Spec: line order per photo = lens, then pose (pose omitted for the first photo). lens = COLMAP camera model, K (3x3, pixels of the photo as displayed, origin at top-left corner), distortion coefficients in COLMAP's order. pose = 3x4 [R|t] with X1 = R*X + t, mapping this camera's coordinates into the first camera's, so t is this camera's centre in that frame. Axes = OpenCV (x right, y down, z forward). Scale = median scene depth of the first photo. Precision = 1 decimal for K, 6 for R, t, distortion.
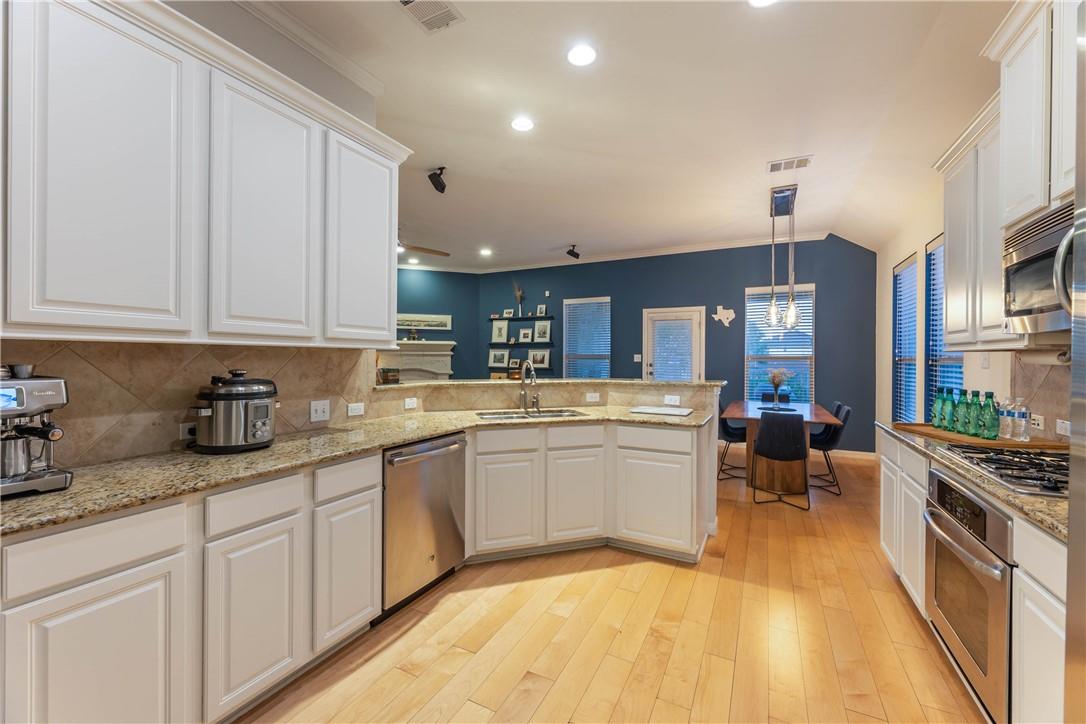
lens RADIAL K [[433.6, 0, 546.5], [0, 433.6, 357.2], [0, 0, 1]] dist [0.004234, -0.000931]
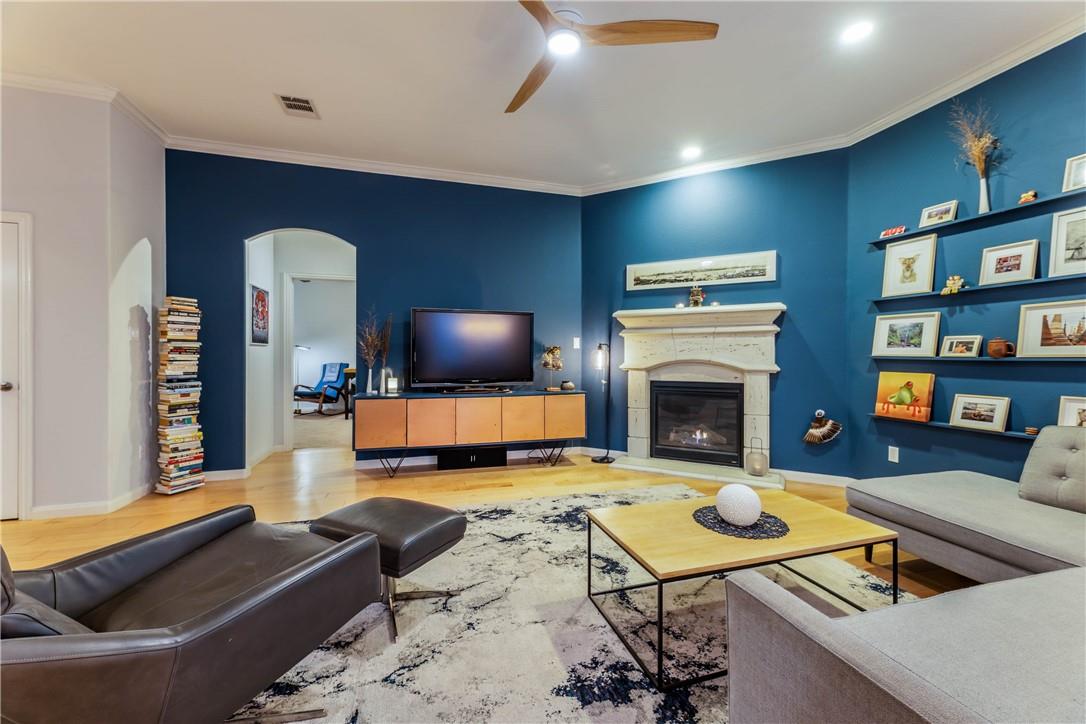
lens RADIAL K [[433.6, 0, 540.7], [0, 433.6, 357.2], [0, 0, 1]] dist [0.004234, -0.000931]
pose [[0.684388, -0.001555, -0.729117, -0.063690], [0.003795, 0.999992, 0.001430, 0.027174], [0.729108, -0.003746, 0.684388, 0.639753]]
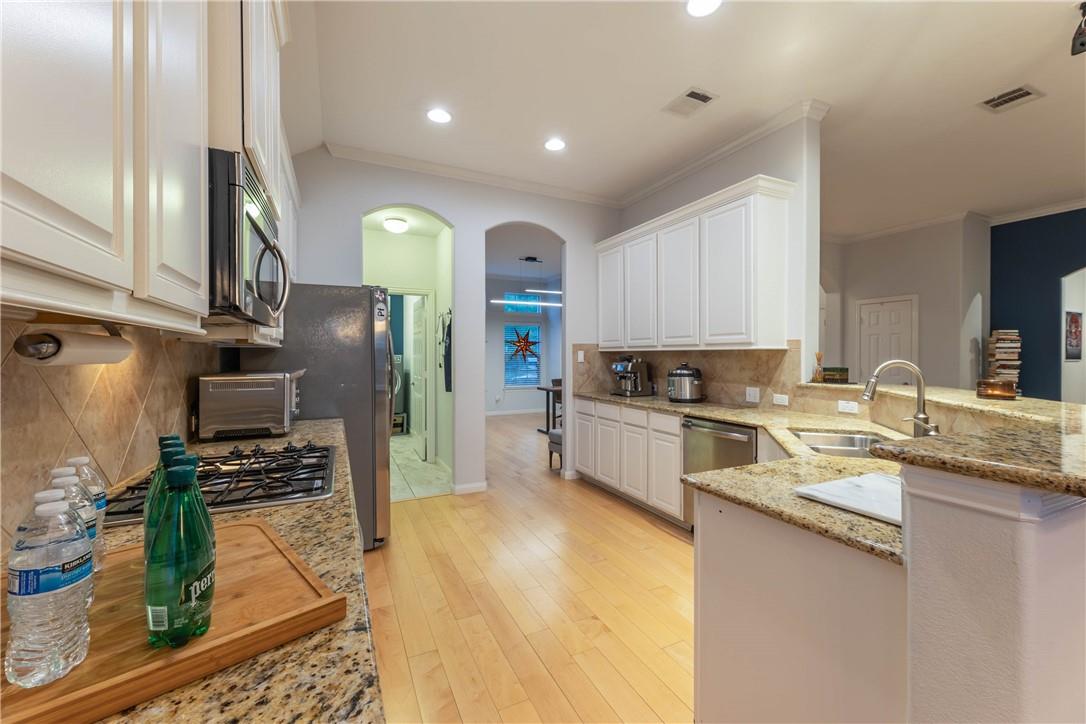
lens RADIAL K [[433.6, 0, 545.9], [0, 433.6, 360.2], [0, 0, 1]] dist [0.004234, -0.000931]
pose [[-0.608353, 0.002757, -0.793662, 0.373397], [-0.002214, 0.999984, 0.005171, 0.002459], [0.793663, 0.004903, -0.608337, 0.498113]]
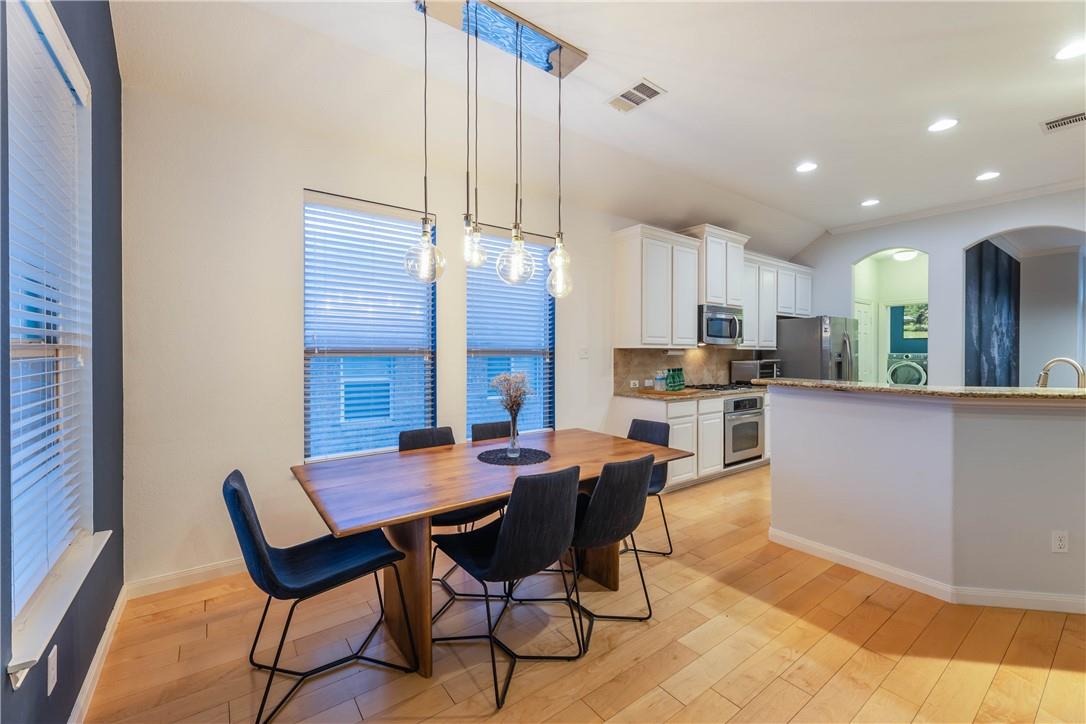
lens RADIAL K [[433.6, 0, 518.2], [0, 433.6, 350.1], [0, 0, 1]] dist [0.004234, -0.000931]
pose [[-0.878480, -0.011407, 0.477643, 0.228878], [-0.012181, 0.999925, 0.001478, -0.001123], [-0.477624, -0.004520, -0.878553, 1.085421]]
